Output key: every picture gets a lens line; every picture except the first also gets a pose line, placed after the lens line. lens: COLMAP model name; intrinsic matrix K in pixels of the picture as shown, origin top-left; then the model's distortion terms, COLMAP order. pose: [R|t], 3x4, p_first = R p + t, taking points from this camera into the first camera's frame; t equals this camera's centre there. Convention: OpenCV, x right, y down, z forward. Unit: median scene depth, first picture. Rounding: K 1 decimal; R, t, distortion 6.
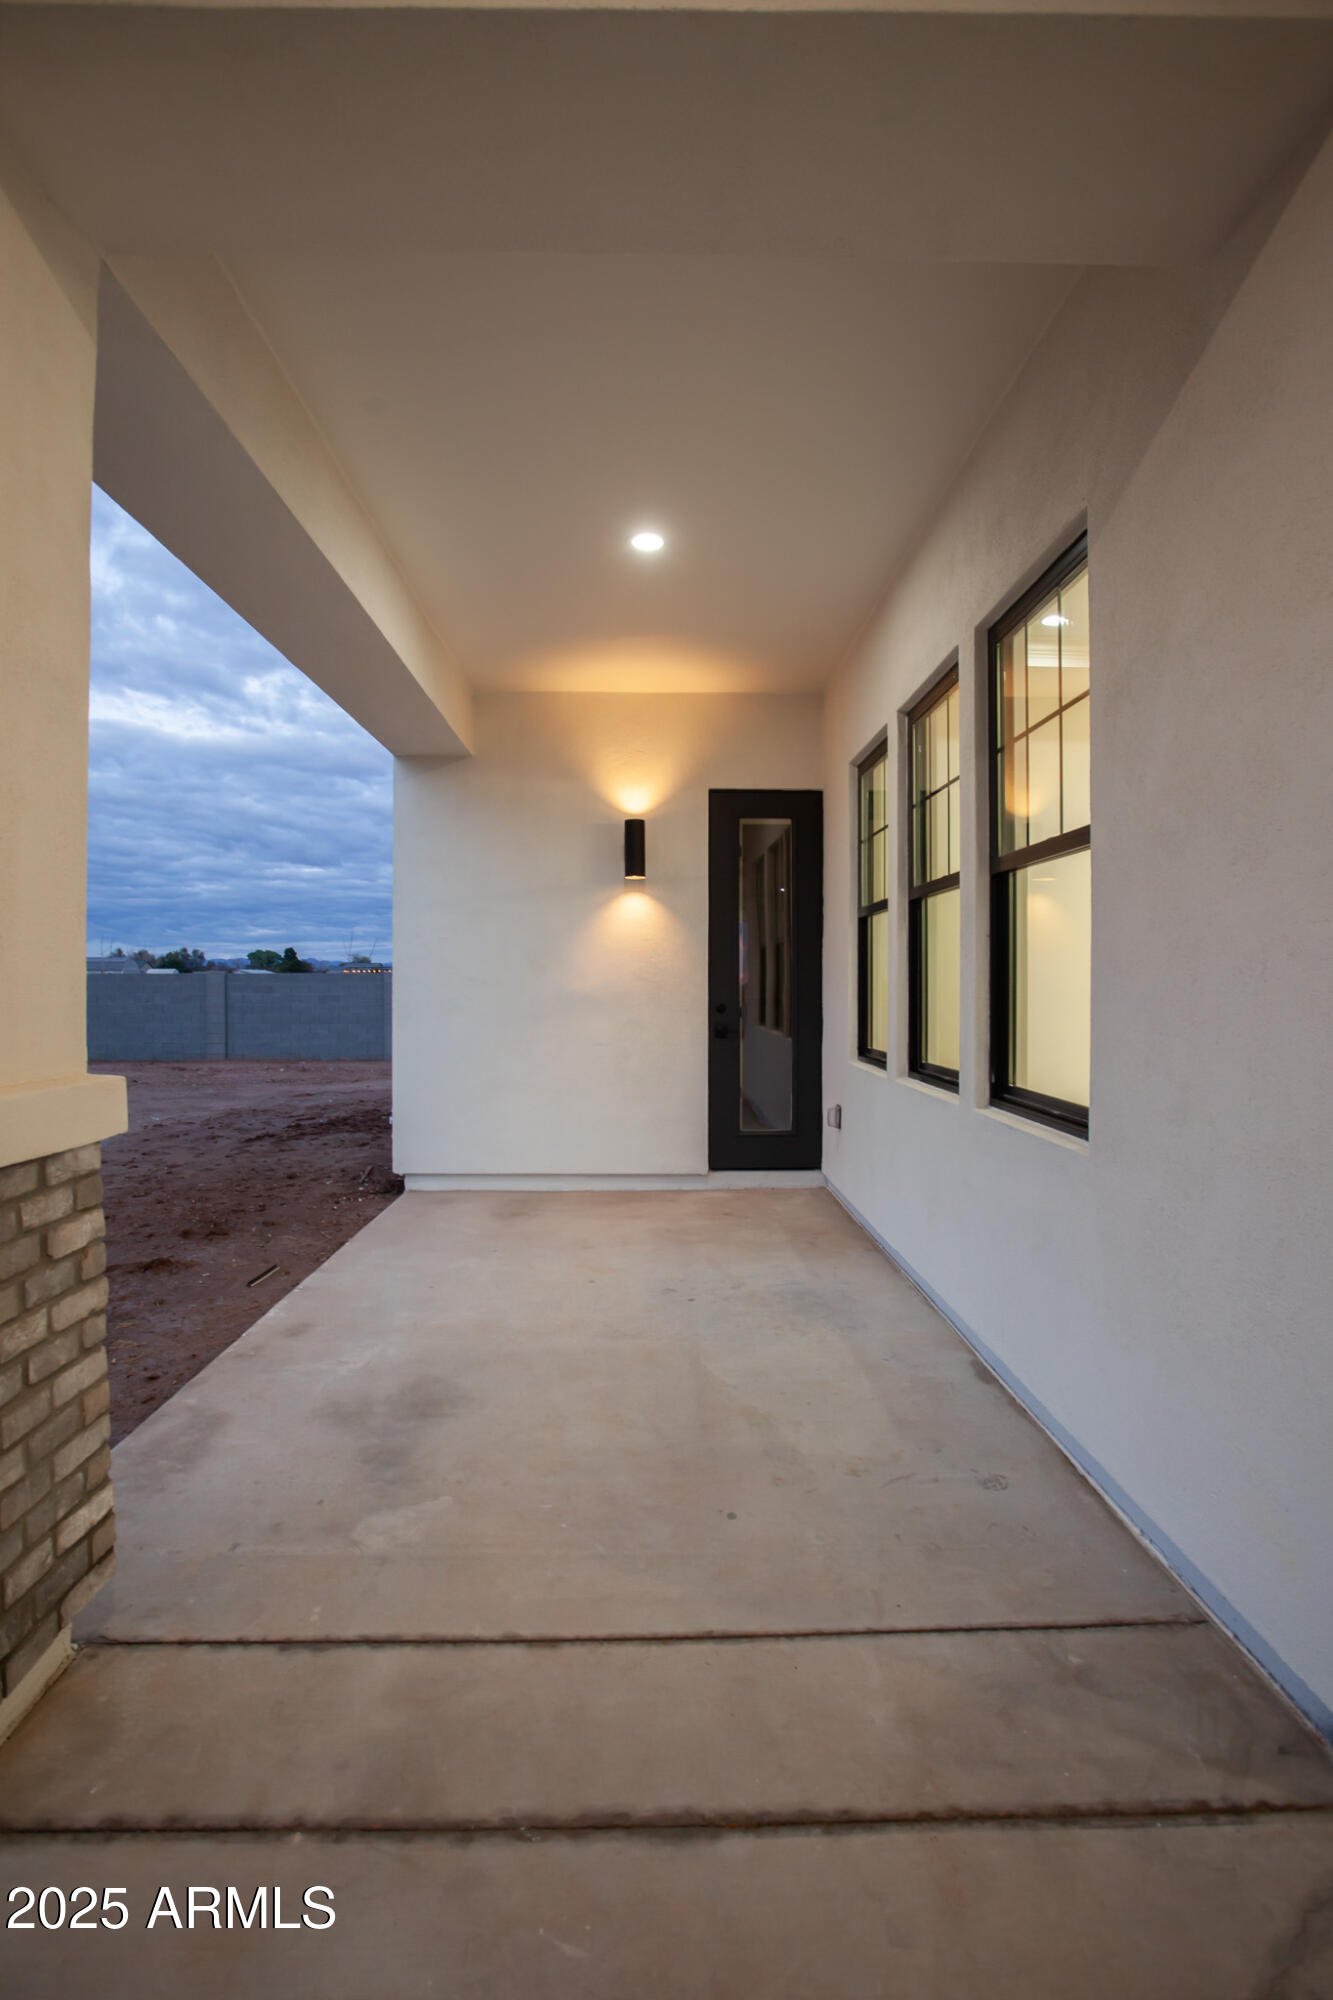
lens RADIAL K [[971.6, 0, 666.5], [0, 971.6, 1000.0], [0, 0, 1]] dist [-0.073596, 0.028780]
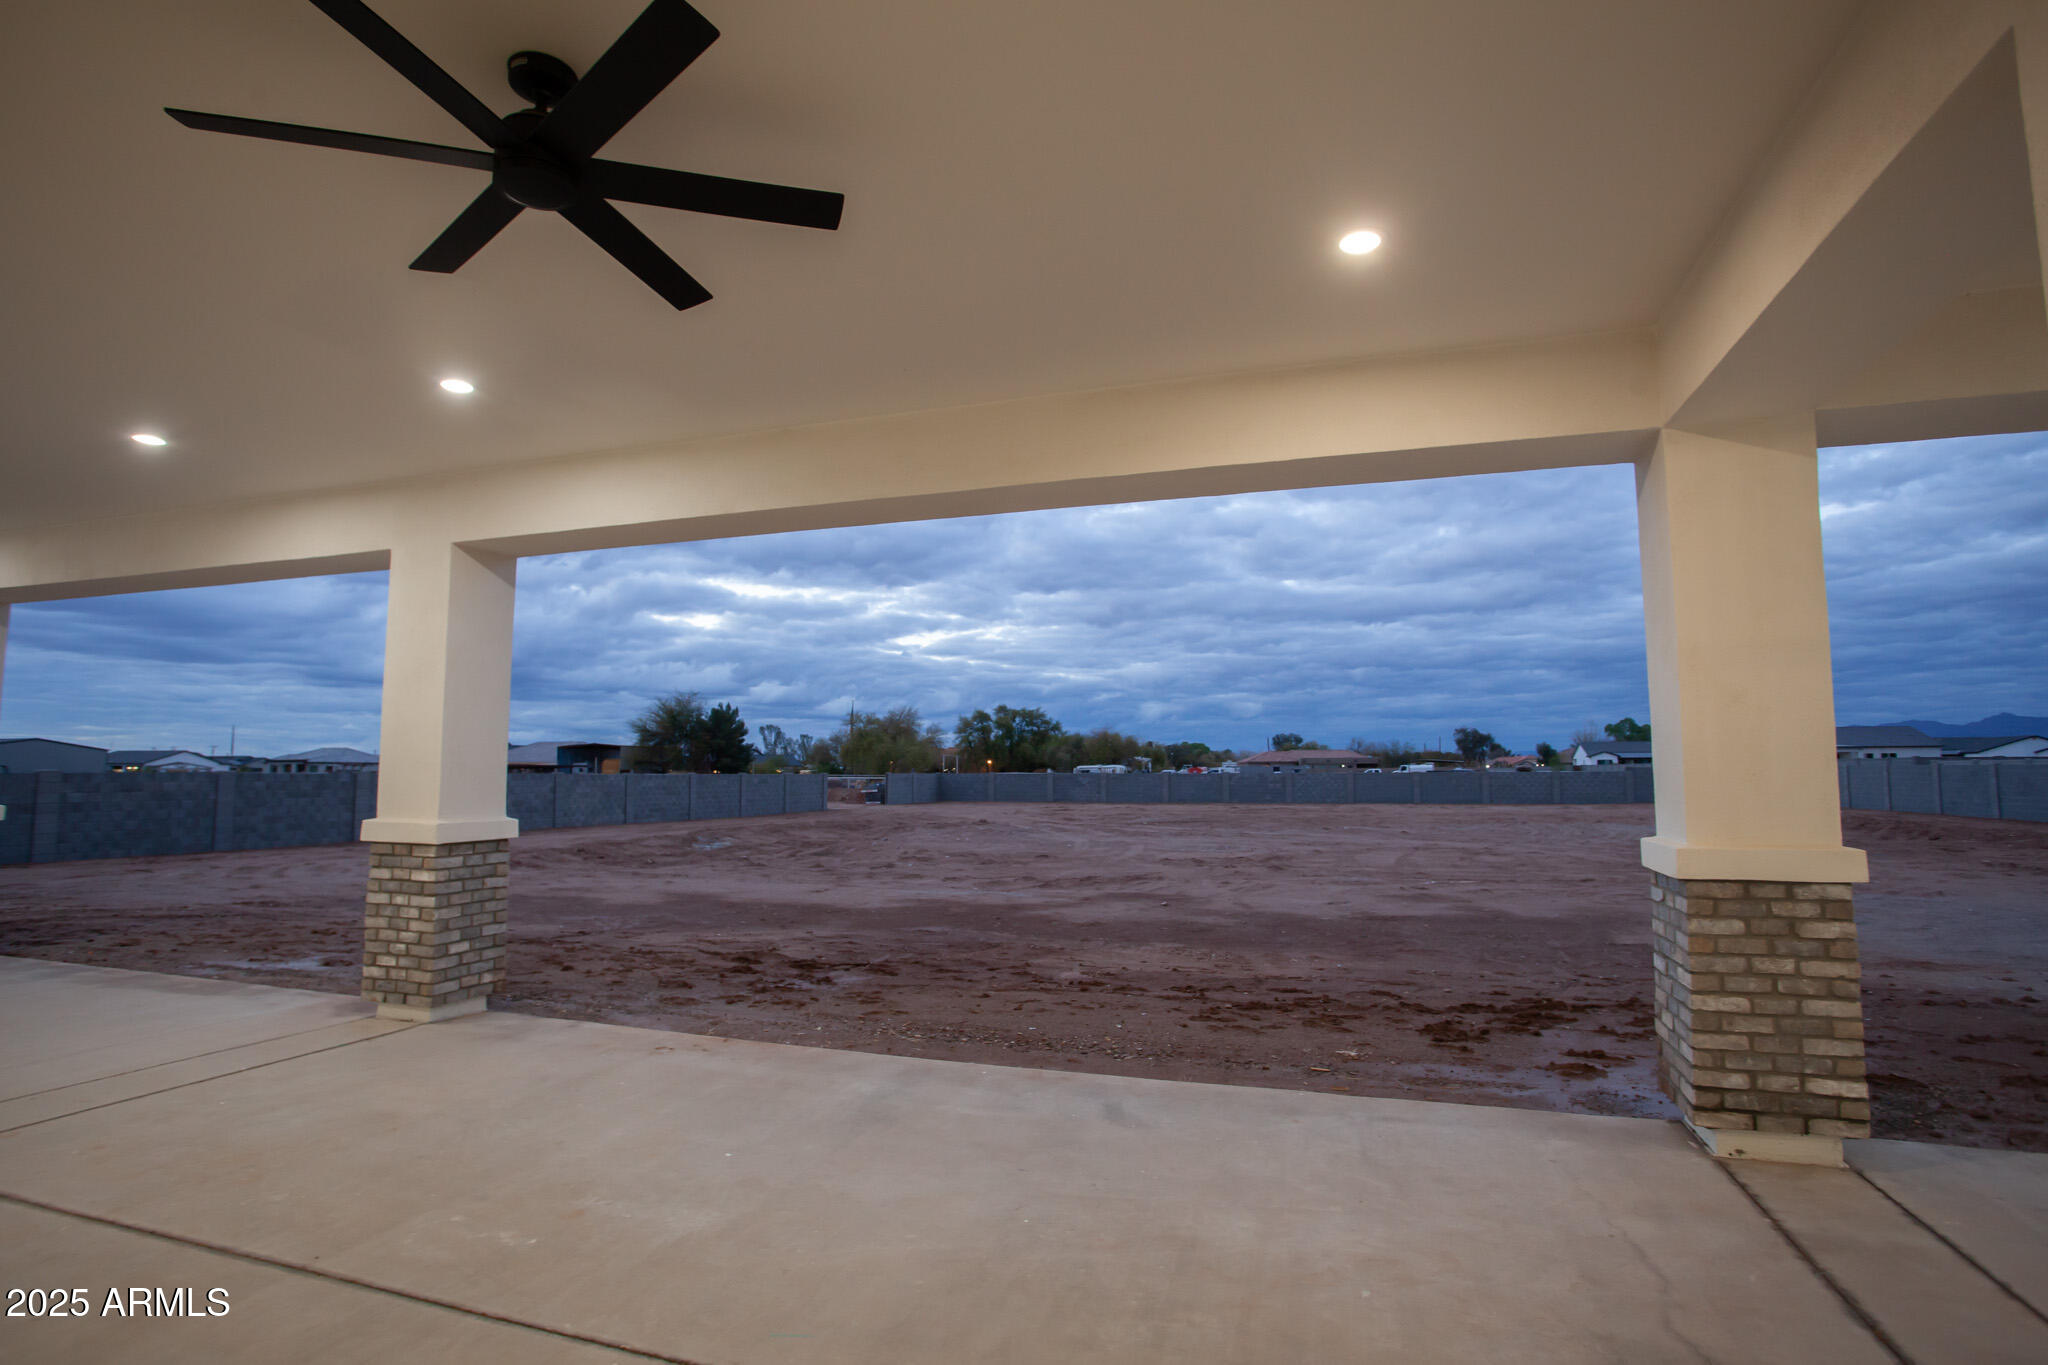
lens RADIAL K [[1026.7, 0, 1023.1], [0, 1026.7, 678.1], [0, 0, 1]] dist [-0.068920, 0.029991]
pose [[-0.337256, -0.084634, -0.937601, 1.794056], [-0.005968, 0.996123, -0.087770, -0.069277], [0.941394, -0.024006, -0.336453, 0.167664]]
